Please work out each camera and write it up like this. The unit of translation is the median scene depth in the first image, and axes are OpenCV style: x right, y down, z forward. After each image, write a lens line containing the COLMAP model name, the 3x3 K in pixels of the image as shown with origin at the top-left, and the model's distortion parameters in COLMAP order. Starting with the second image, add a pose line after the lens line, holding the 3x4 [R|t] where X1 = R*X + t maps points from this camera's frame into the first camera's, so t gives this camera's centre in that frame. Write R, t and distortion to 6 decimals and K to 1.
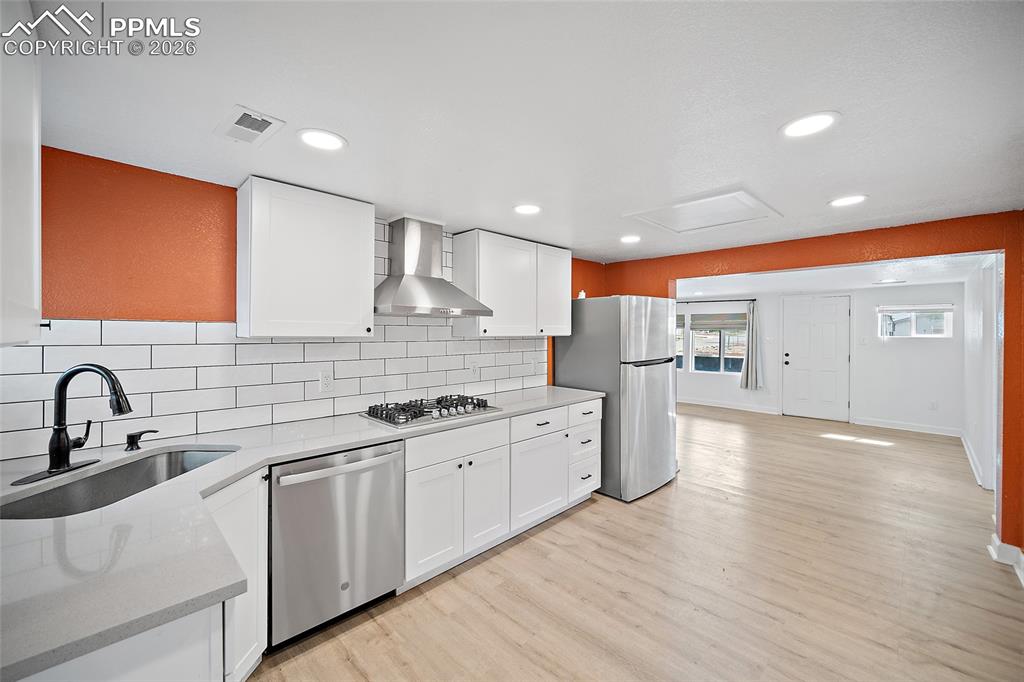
lens RADIAL K [[409.8, 0, 511.9], [0, 409.8, 334.7], [0, 0, 1]] dist [-0.001065, -0.000163]
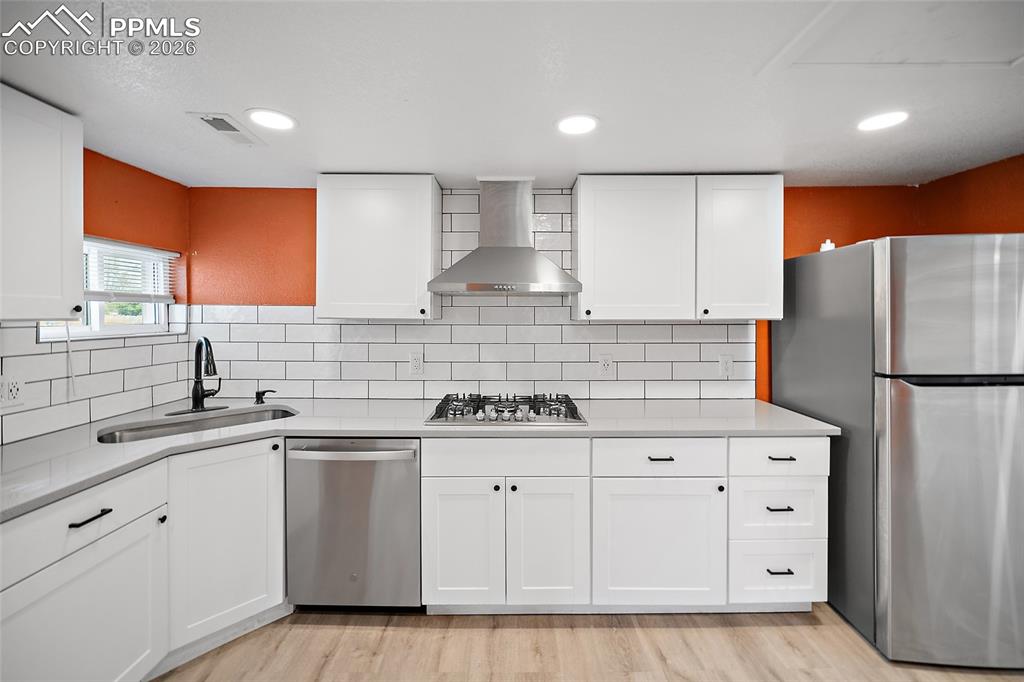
lens RADIAL K [[415.4, 0, 508.3], [0, 415.4, 318.0], [0, 0, 1]] dist [-0.001152, -0.000054]
pose [[0.709220, 0.004186, -0.704975, 0.335440], [-0.003742, 0.999991, 0.002173, 0.000100], [0.704978, 0.001097, 0.709229, 0.354963]]
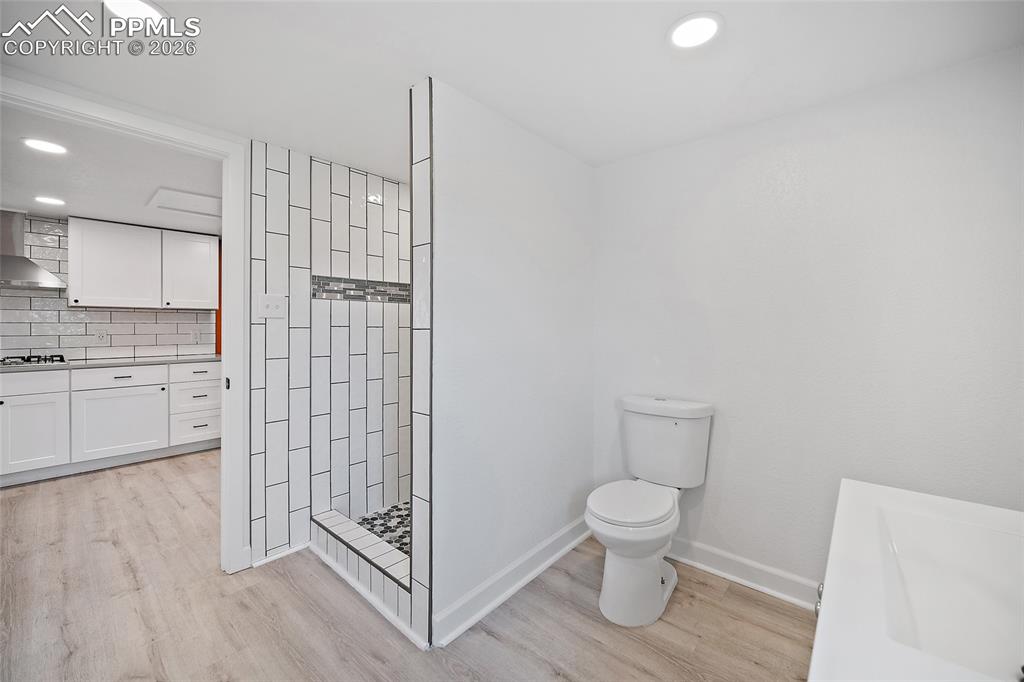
lens RADIAL K [[413.1, 0, 513.4], [0, 413.1, 328.9], [0, 0, 1]] dist [-0.000918, -0.000161]
pose [[0.997716, -0.001832, 0.067518, 1.071268], [0.002152, 0.999987, -0.004678, 0.076950], [-0.067509, 0.004812, 0.997707, -0.278857]]
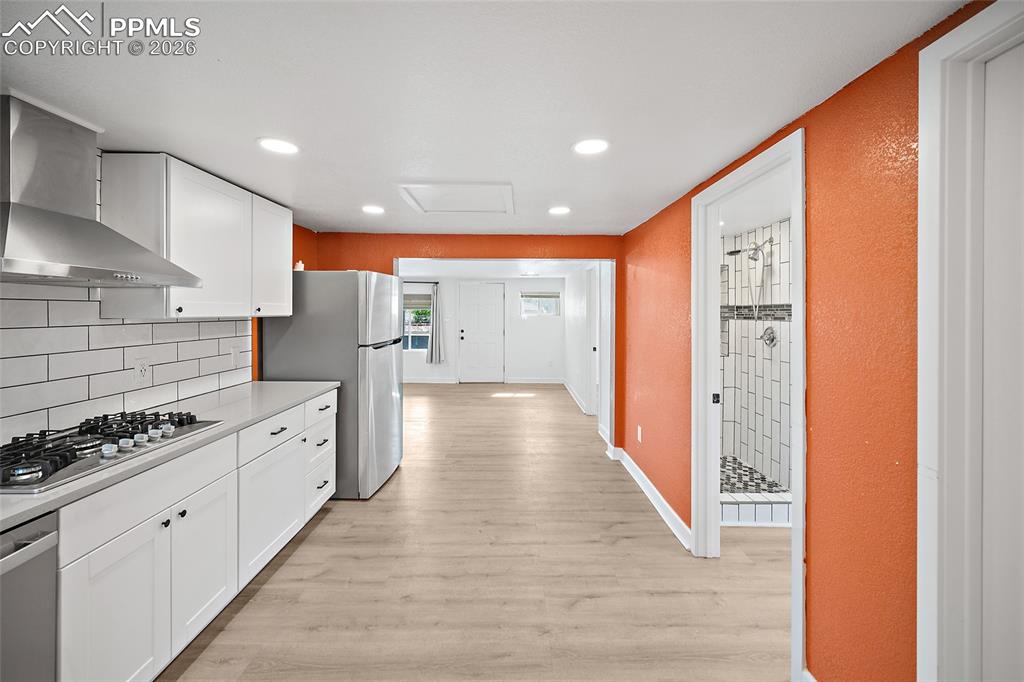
lens RADIAL K [[418.3, 0, 518.8], [0, 418.3, 315.4], [0, 0, 1]] dist [-0.003441, -0.000424]
pose [[0.696792, -0.005080, 0.717255, -0.158785], [0.003081, 0.999987, 0.004090, -0.000707], [-0.717266, -0.000640, 0.696799, 0.125397]]
